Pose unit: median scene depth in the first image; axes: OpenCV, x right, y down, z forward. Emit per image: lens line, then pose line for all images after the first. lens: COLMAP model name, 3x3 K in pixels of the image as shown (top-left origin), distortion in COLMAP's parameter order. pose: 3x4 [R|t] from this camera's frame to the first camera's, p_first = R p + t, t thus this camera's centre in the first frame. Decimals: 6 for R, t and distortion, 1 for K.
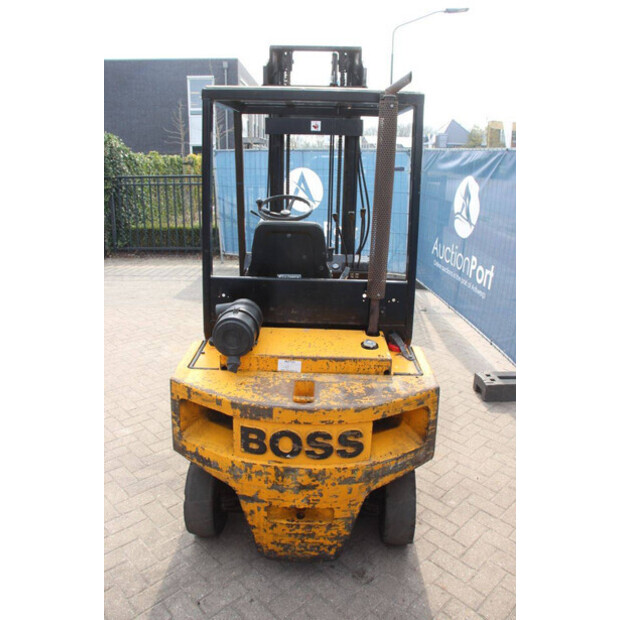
lens RADIAL K [[512.1, 0, 310.0], [0, 512.1, 310.0], [0, 0, 1]] dist [-0.178347, 0.162746]
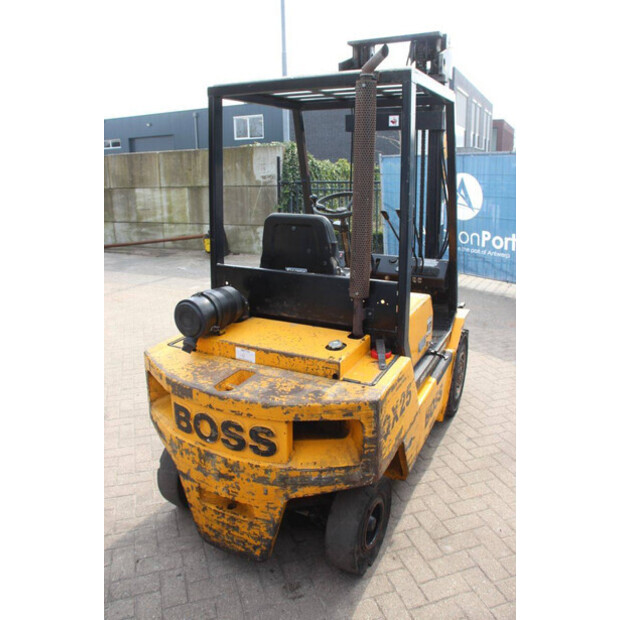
lens RADIAL K [[512.1, 0, 310.0], [0, 512.1, 310.0], [0, 0, 1]] dist [-0.178347, 0.162746]
pose [[0.901293, 0.093391, -0.423024, 0.508144], [-0.102890, 0.994693, 0.000381, 0.009035], [0.420815, 0.043181, 0.906118, 0.154931]]
